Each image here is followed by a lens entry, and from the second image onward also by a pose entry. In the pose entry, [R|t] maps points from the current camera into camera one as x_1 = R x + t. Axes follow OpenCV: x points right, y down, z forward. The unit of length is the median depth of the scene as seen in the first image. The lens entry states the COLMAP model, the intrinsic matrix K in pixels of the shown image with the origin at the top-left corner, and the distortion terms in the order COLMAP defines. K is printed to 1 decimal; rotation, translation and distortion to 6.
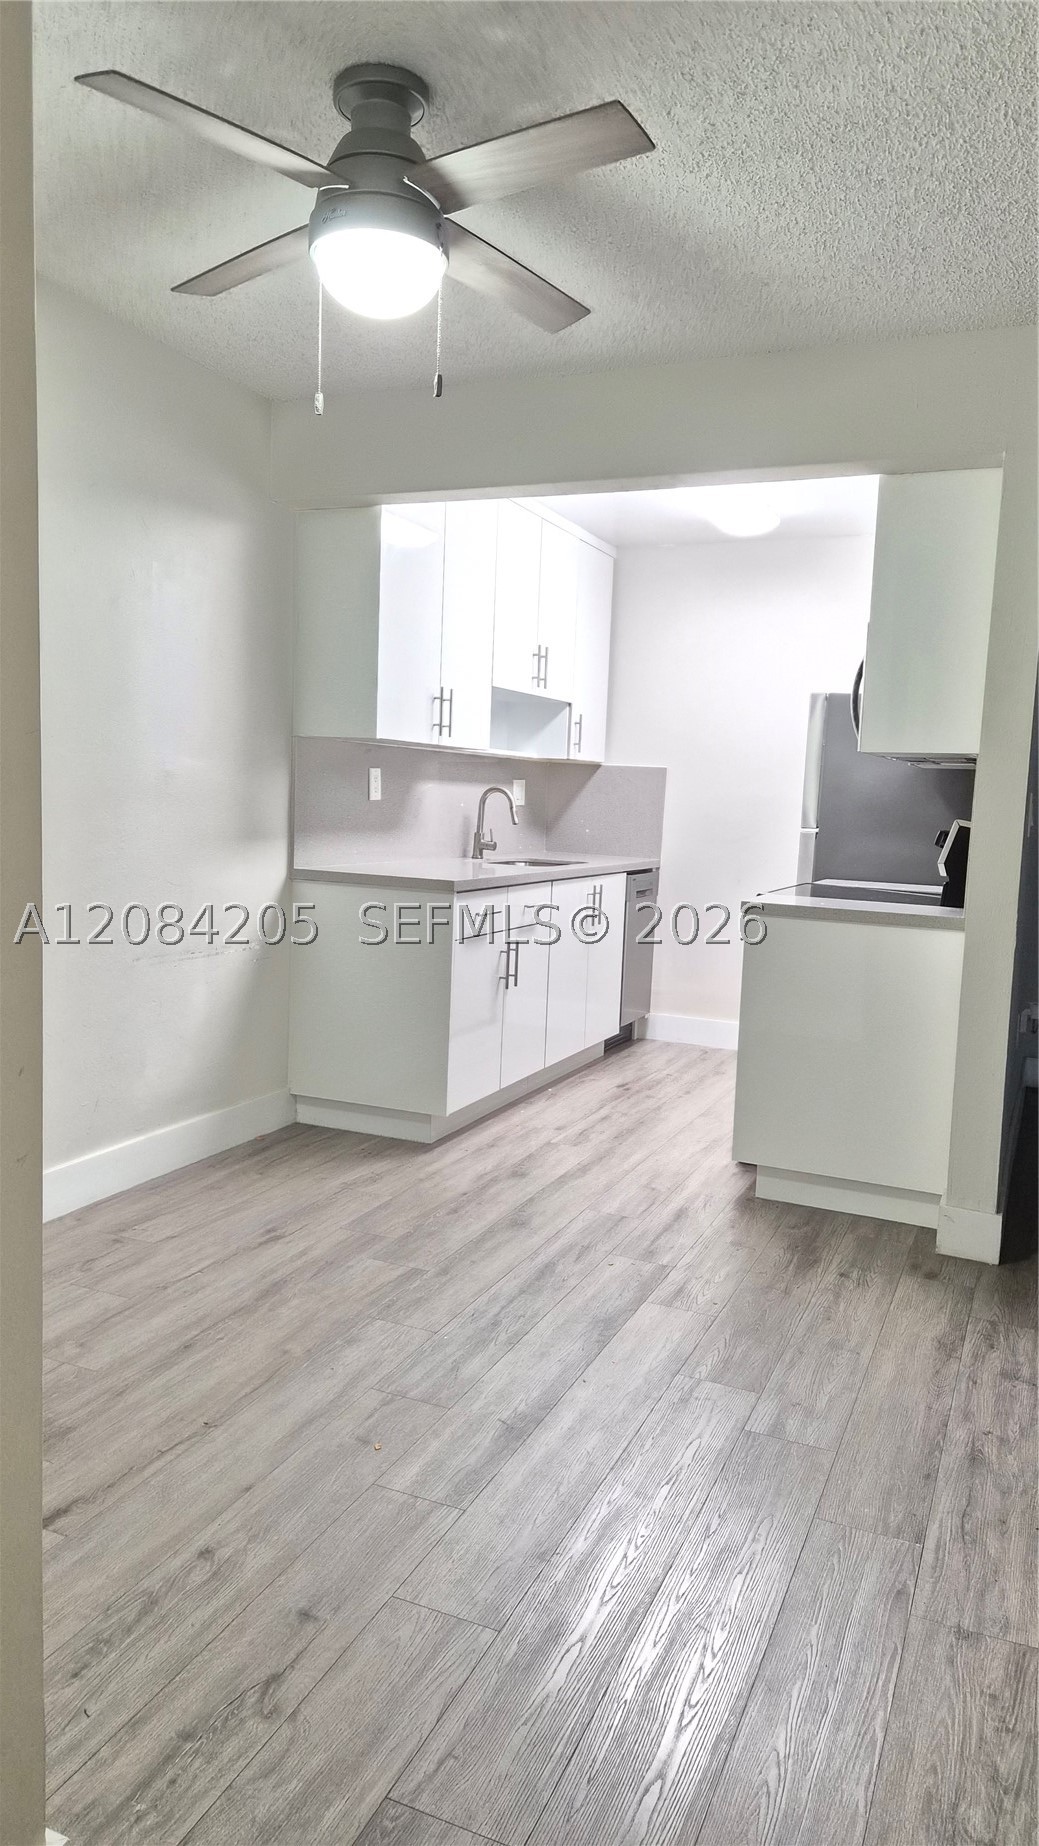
lens RADIAL K [[1251.3, 0, 527.8], [0, 1251.3, 919.2], [0, 0, 1]] dist [0.065218, -0.056626]
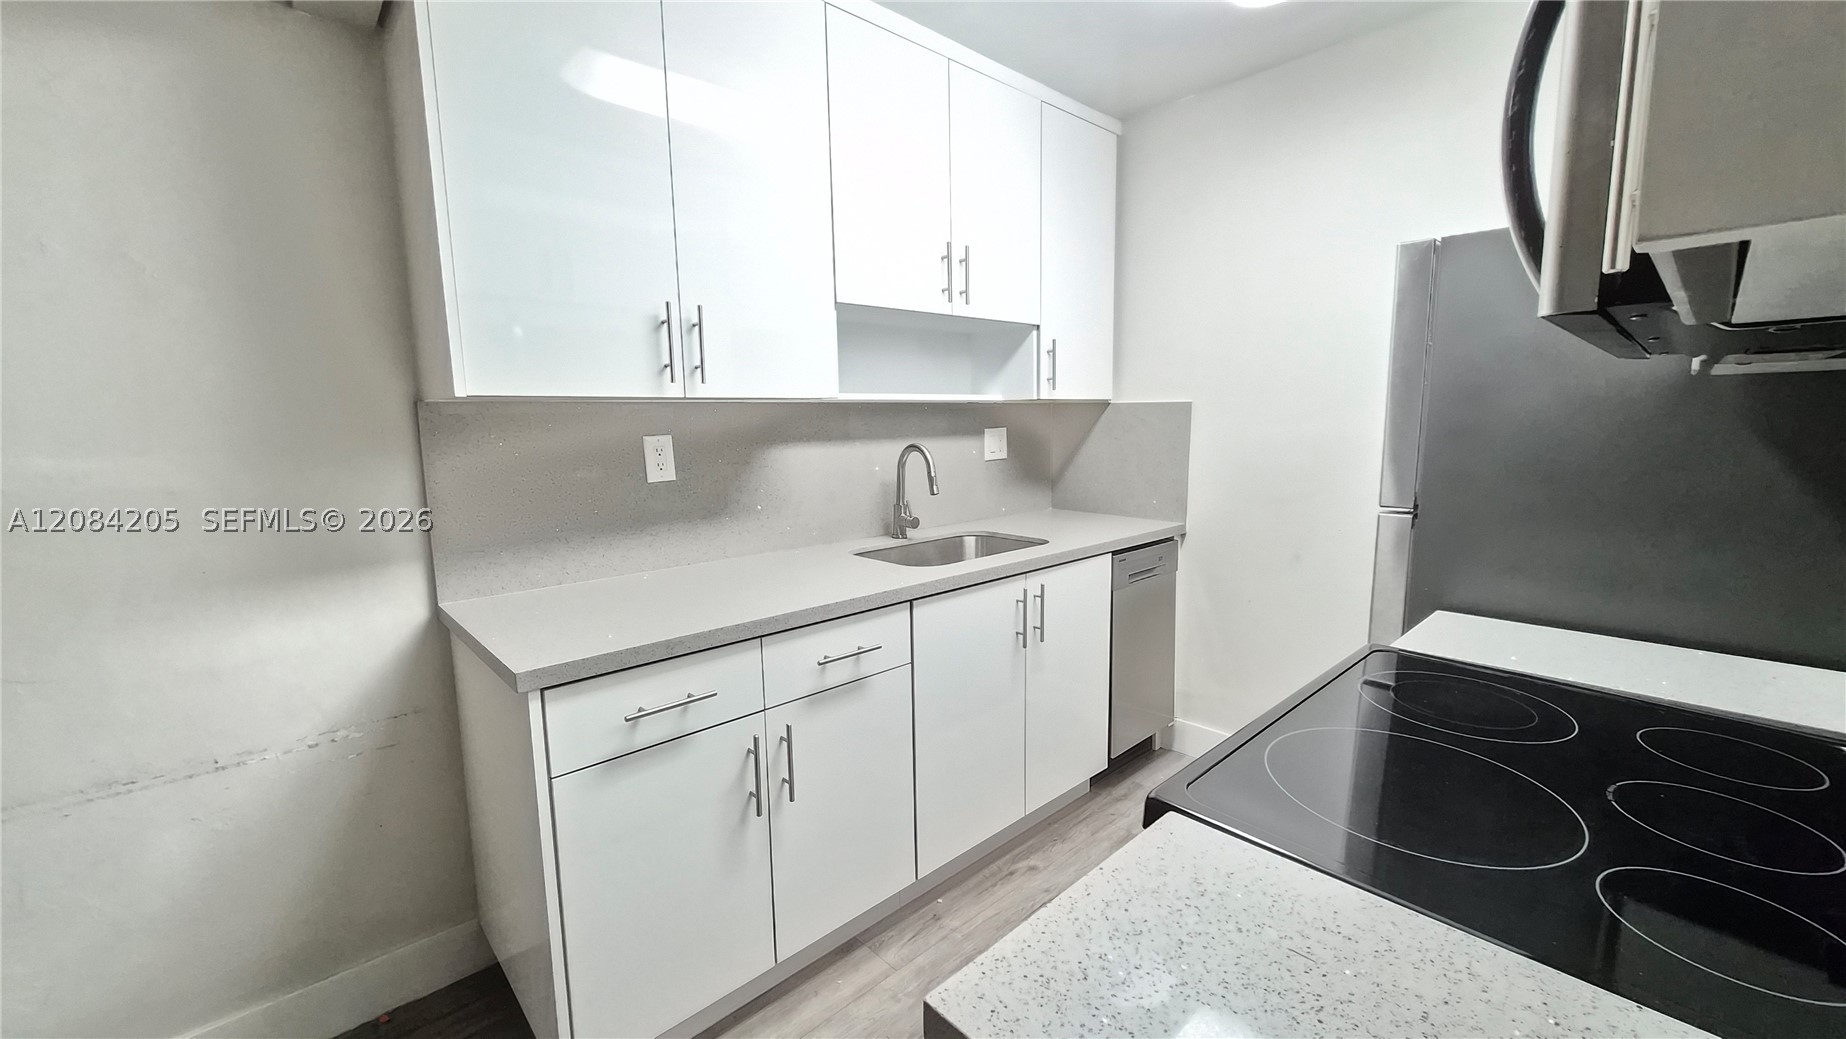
lens RADIAL K [[722.9, 0, 914.4], [0, 722.9, 510.6], [0, 0, 1]] dist [-0.002050, -0.000057]
pose [[0.911482, -0.003076, -0.411329, 0.175634], [0.011983, 0.999746, 0.019076, -0.084964], [0.411166, -0.022317, 0.911287, 0.693514]]
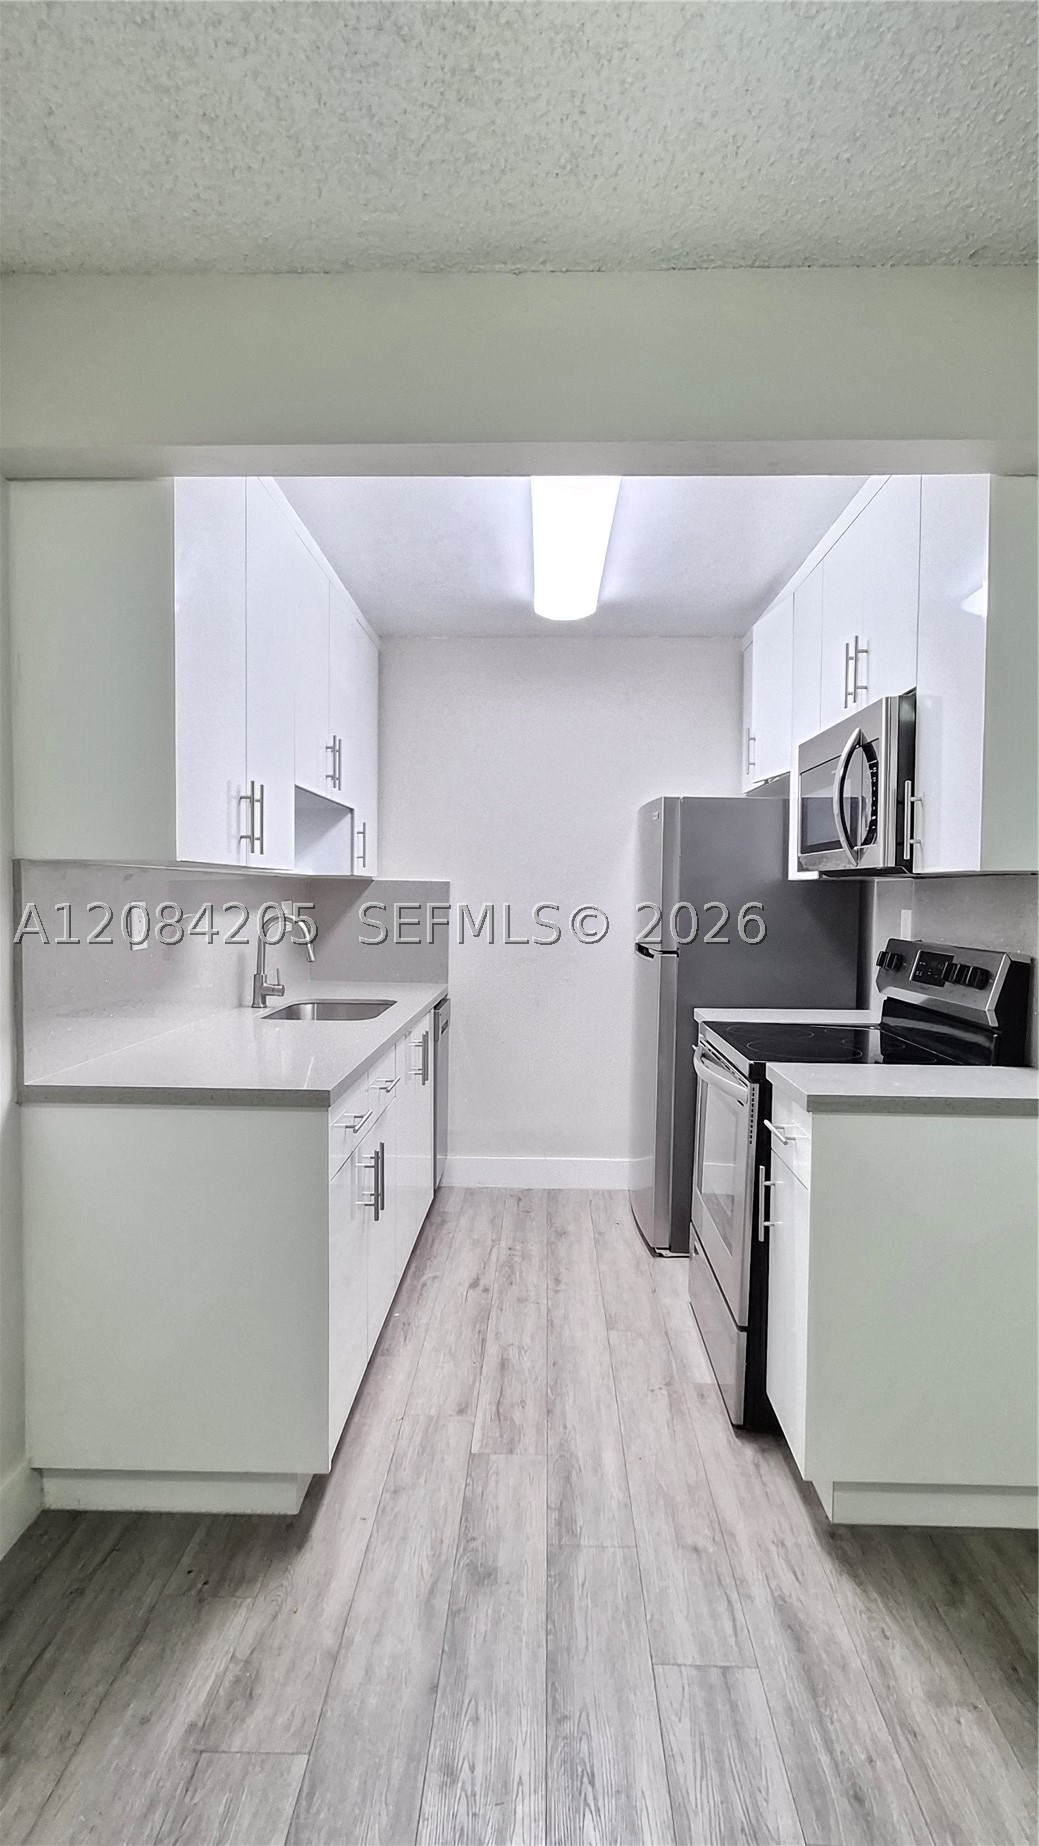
lens RADIAL K [[943.2, 0, 519.5], [0, 943.2, 923.0], [0, 0, 1]] dist [-0.000847, -0.000418]
pose [[0.928714, -0.048581, 0.367600, -0.118743], [0.070584, 0.996415, -0.046642, -0.071989], [-0.364017, 0.069264, 0.928814, 0.460202]]
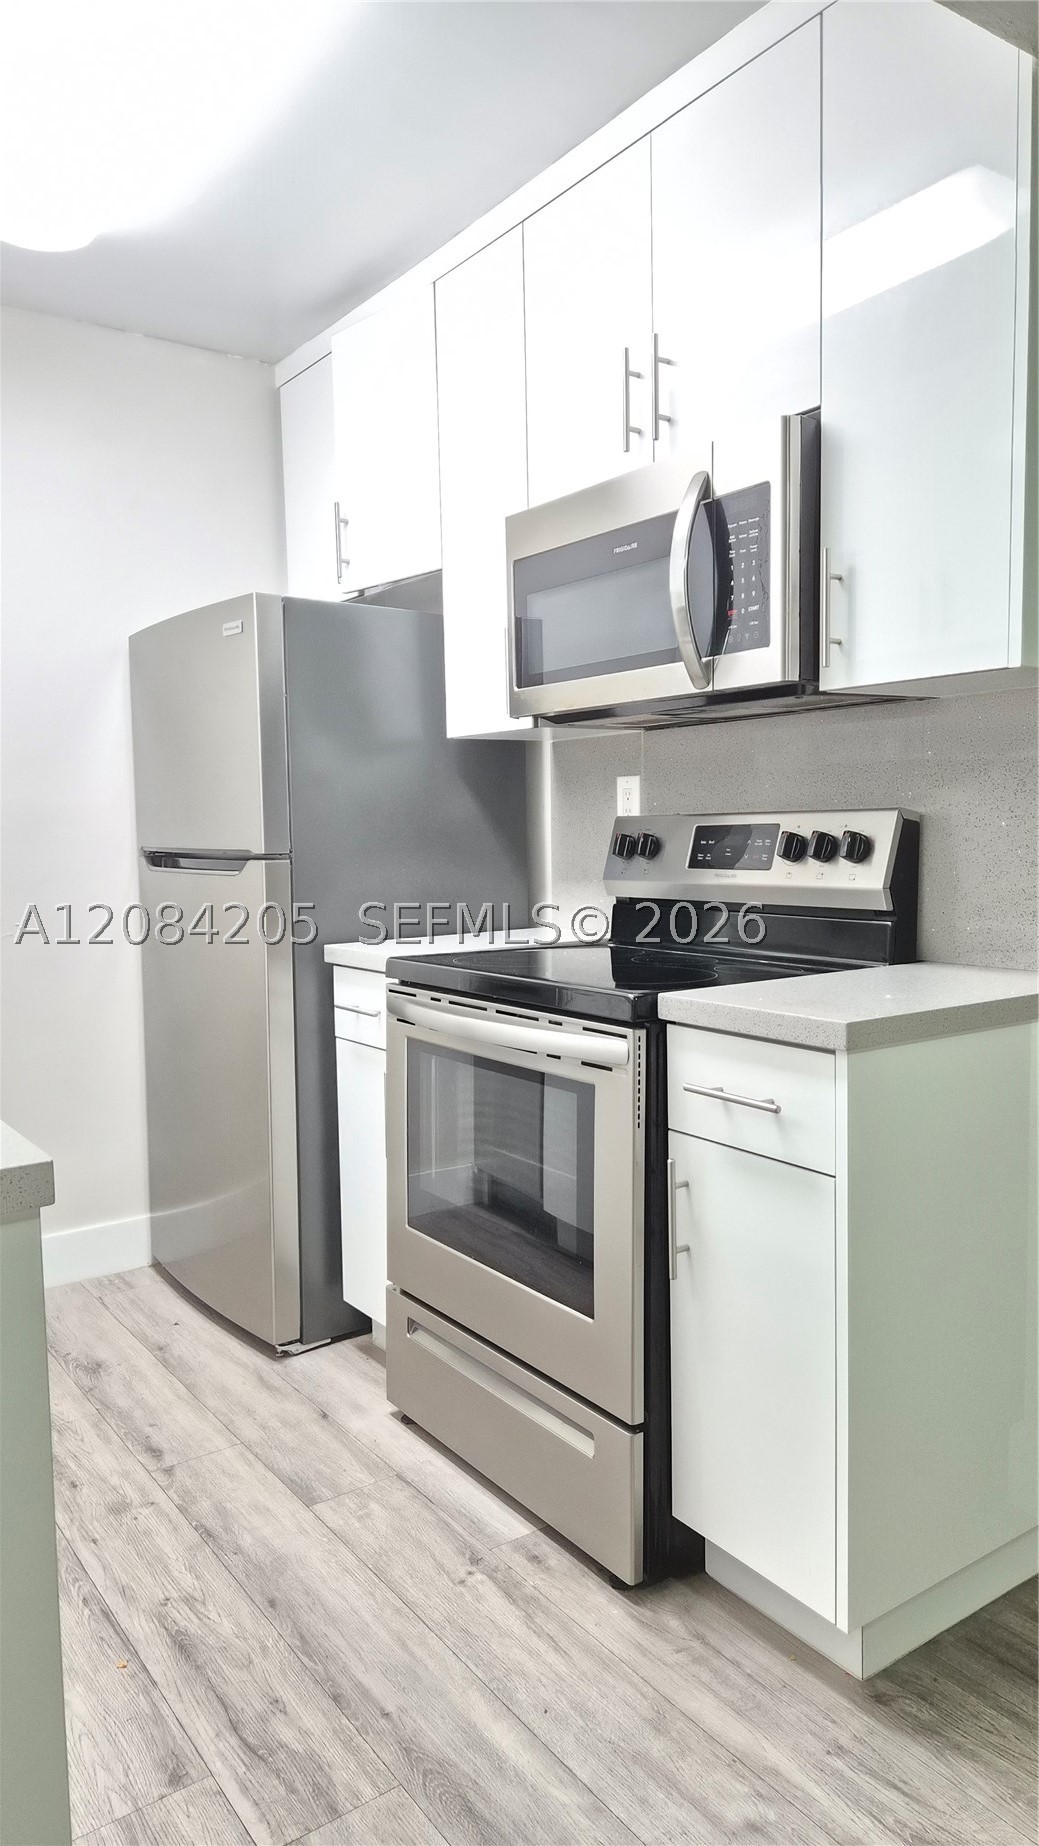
lens RADIAL K [[1251.3, 0, 527.8], [0, 1251.3, 919.2], [0, 0, 1]] dist [0.065218, -0.056626]
pose [[0.518626, -0.122242, 0.846218, -0.180564], [0.130415, 0.989456, 0.063005, -0.068313], [-0.844997, 0.077683, 0.529099, 0.683487]]
